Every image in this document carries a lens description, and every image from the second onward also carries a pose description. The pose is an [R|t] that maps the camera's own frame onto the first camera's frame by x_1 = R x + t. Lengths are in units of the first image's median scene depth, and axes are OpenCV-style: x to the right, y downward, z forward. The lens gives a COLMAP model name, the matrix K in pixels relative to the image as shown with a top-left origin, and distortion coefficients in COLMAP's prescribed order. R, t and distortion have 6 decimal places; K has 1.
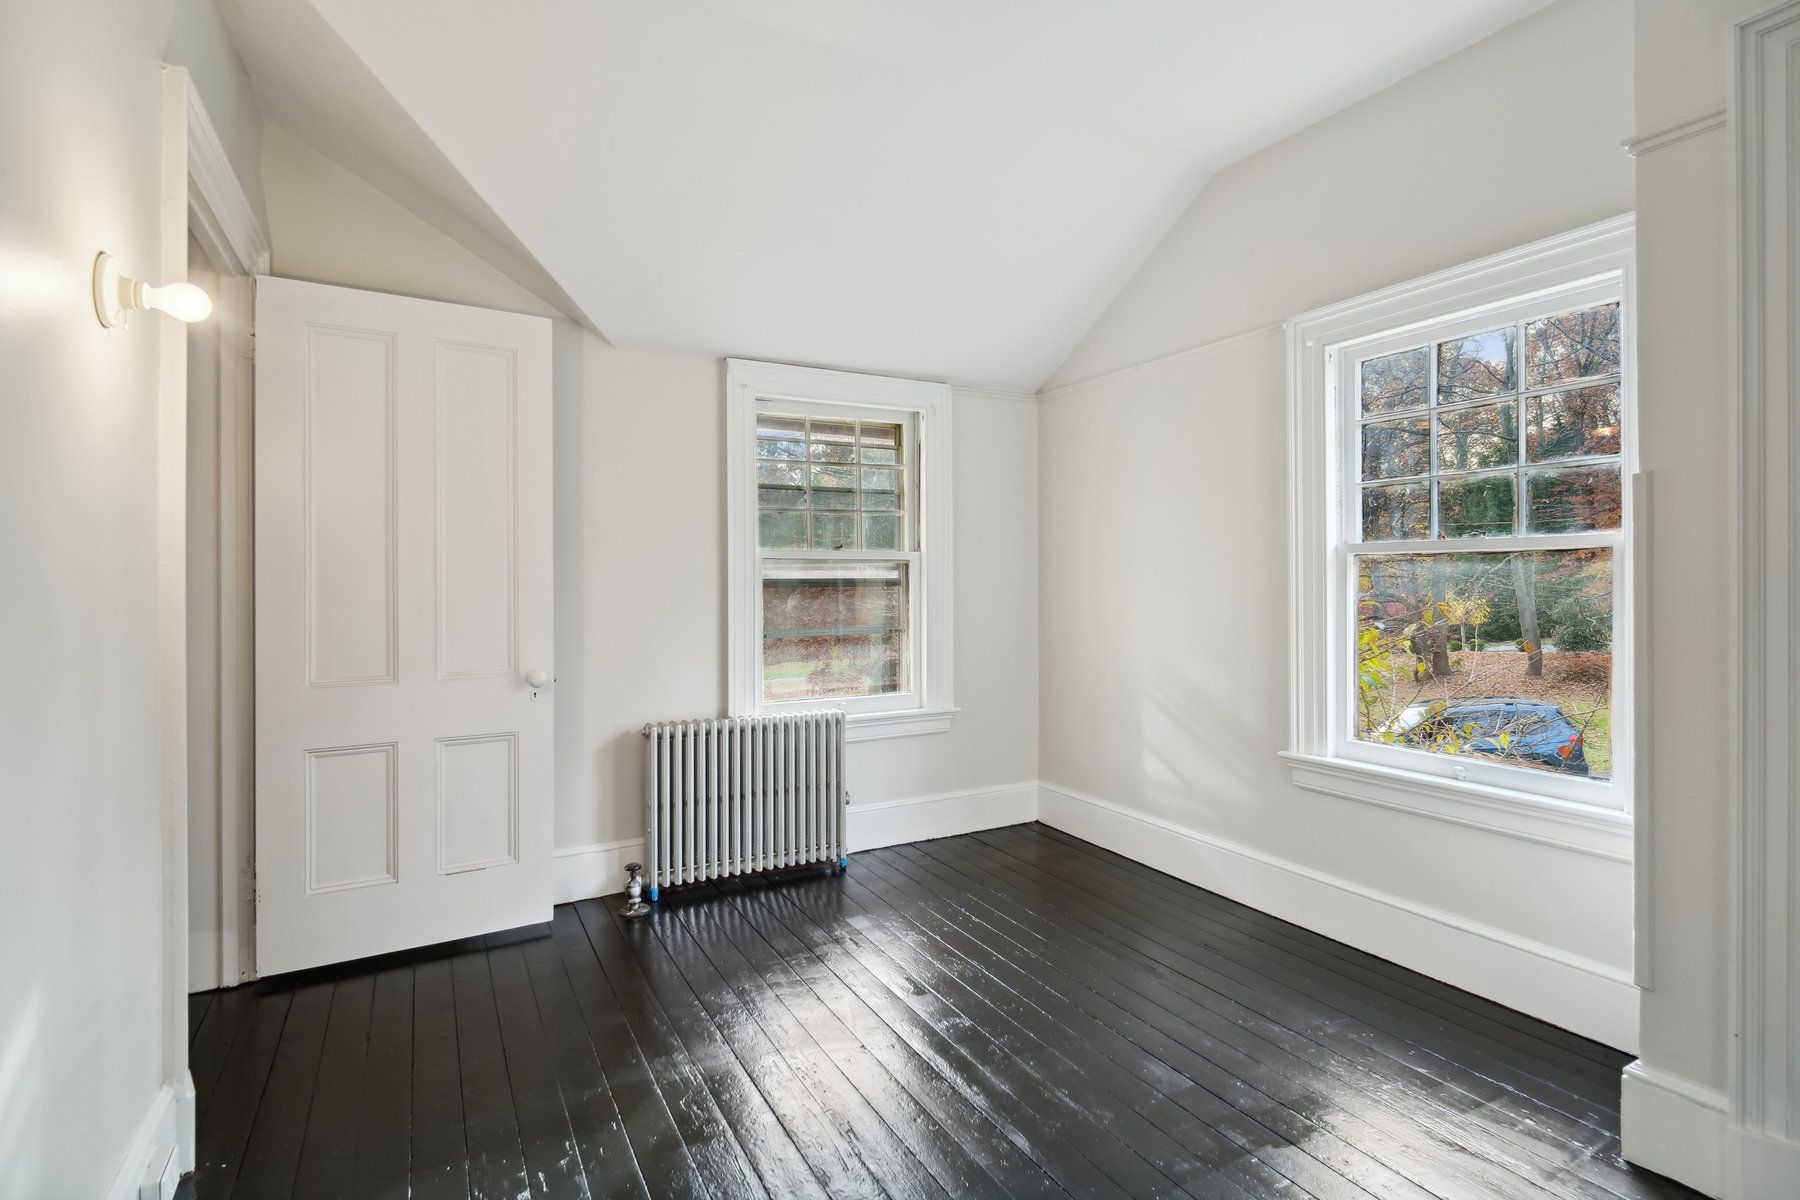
lens RADIAL K [[849.0, 0, 905.0], [0, 849.0, 580.7], [0, 0, 1]] dist [-0.003573, -0.000346]
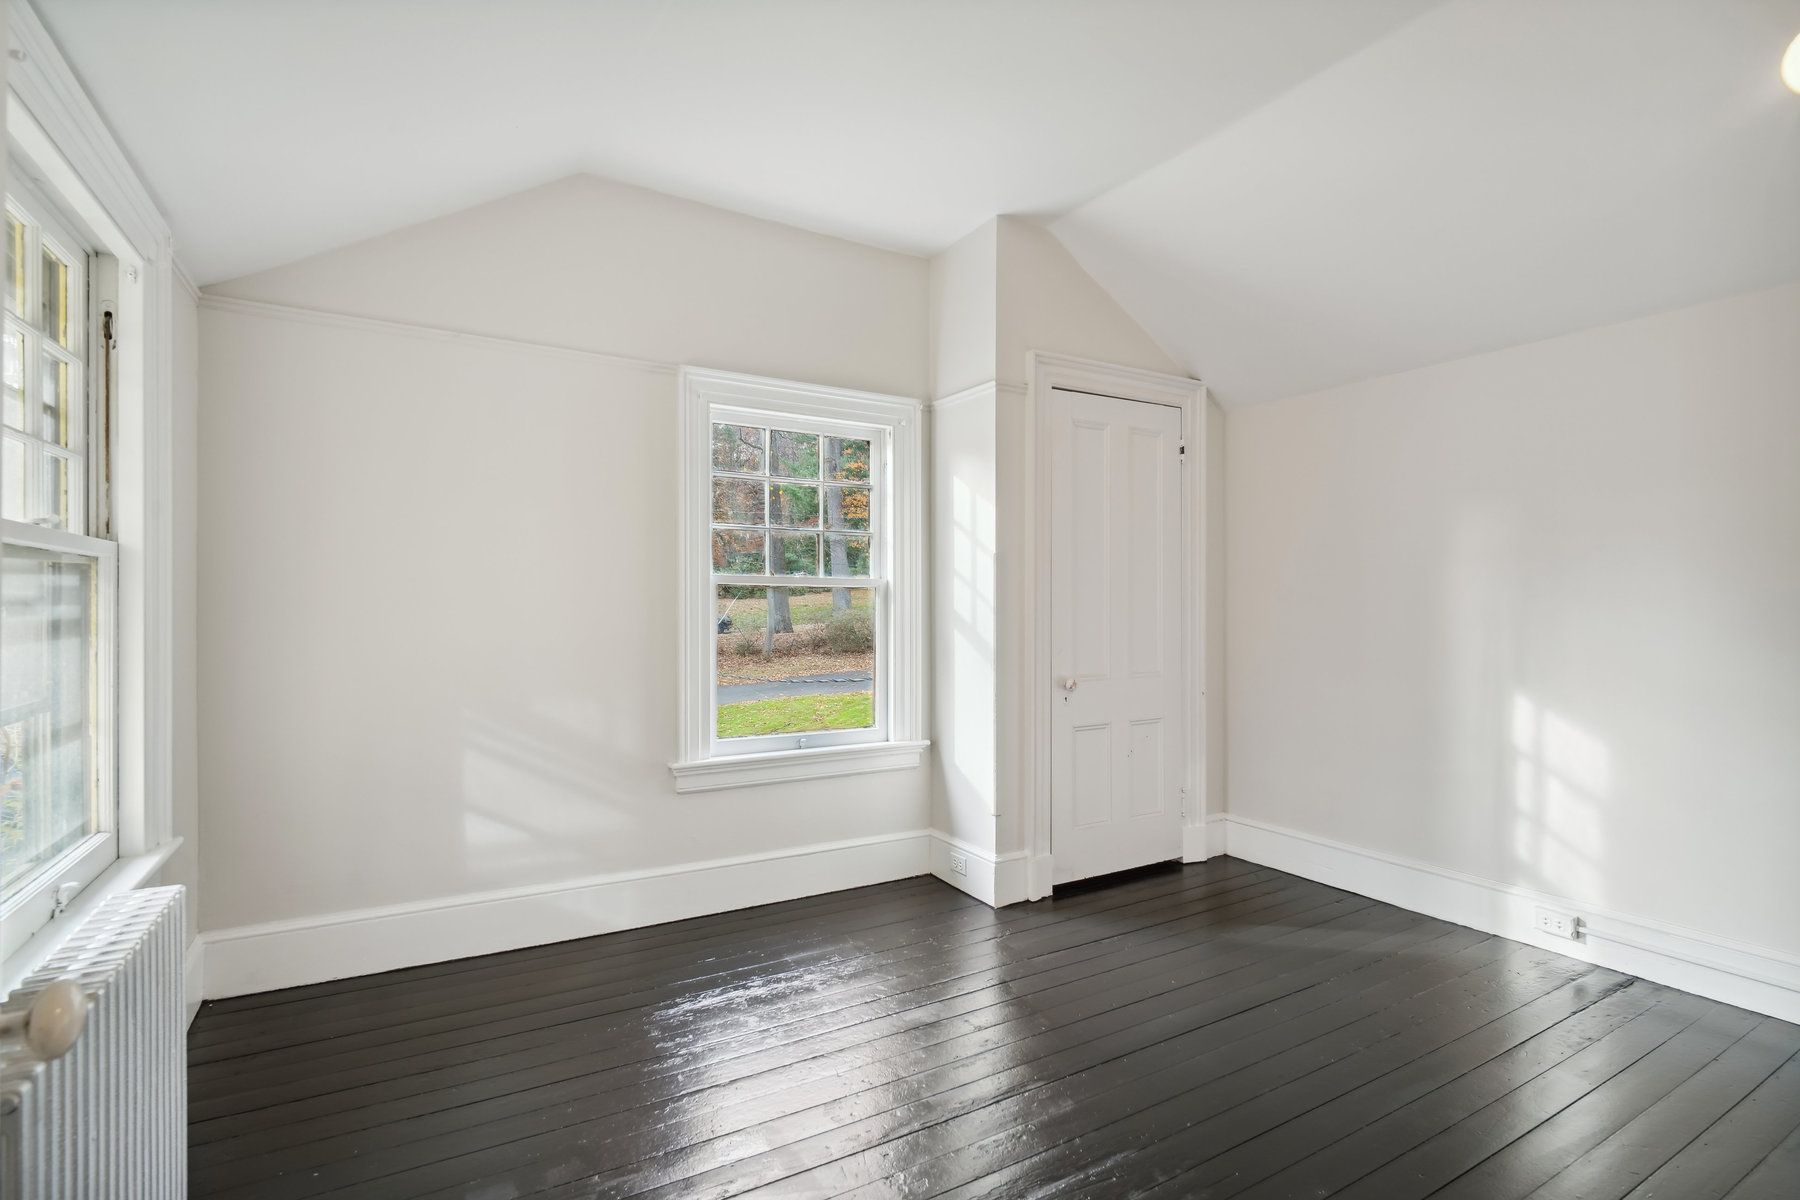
lens RADIAL K [[849.0, 0, 906.3], [0, 849.0, 614.5], [0, 0, 1]] dist [-0.003573, -0.000346]
pose [[-0.009397, 0.007259, 0.999929, -0.664894], [0.007873, 0.999943, -0.007185, 0.023118], [-0.999925, 0.007805, -0.009454, 0.746612]]
